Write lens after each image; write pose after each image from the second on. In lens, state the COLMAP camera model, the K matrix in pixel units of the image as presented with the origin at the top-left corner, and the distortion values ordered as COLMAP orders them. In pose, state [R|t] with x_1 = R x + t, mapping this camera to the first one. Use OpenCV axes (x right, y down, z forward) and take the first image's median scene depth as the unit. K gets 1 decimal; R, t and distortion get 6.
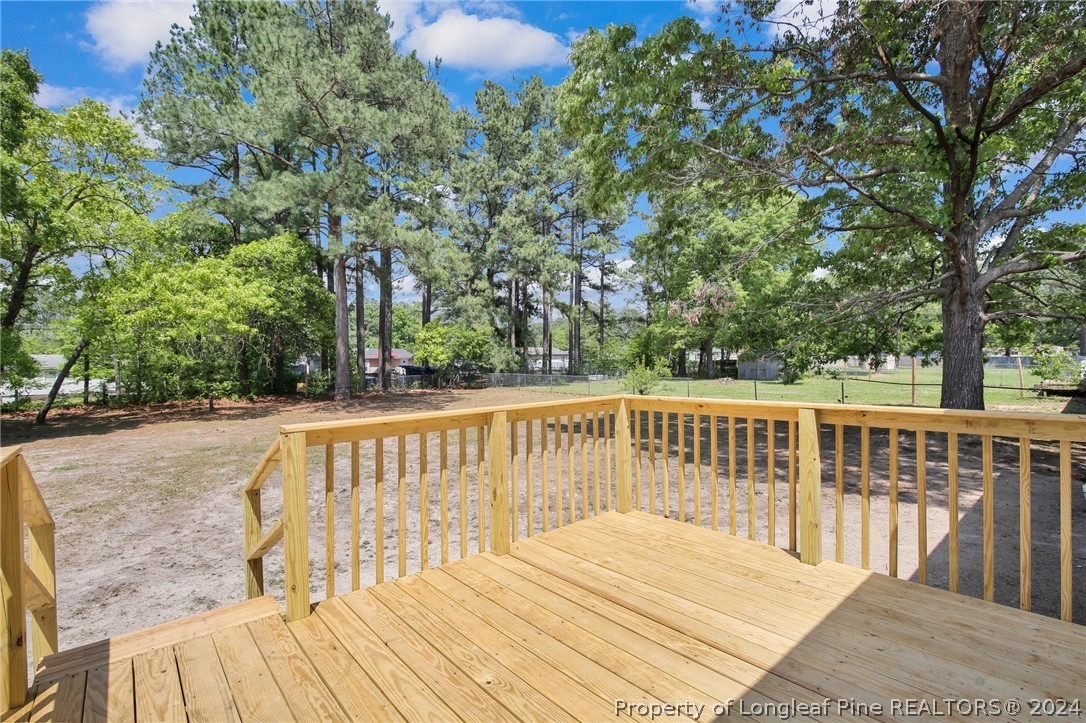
lens RADIAL K [[501.1, 0, 543.0], [0, 501.1, 361.5], [0, 0, 1]] dist [0.000487, -0.000131]
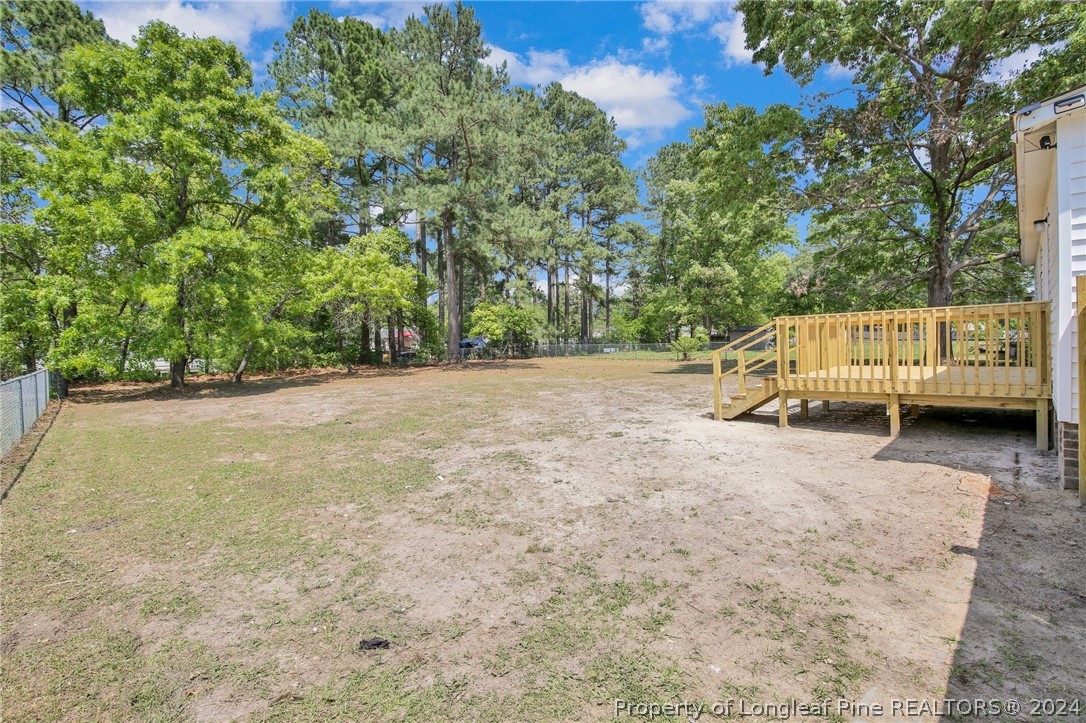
lens RADIAL K [[501.1, 0, 543.0], [0, 501.1, 361.5], [0, 0, 1]] dist [0.000487, -0.000131]
pose [[0.996010, -0.015369, 0.087907, -0.286444], [0.012365, 0.999324, 0.034615, 0.030788], [-0.088380, -0.033390, 0.995527, -0.249458]]
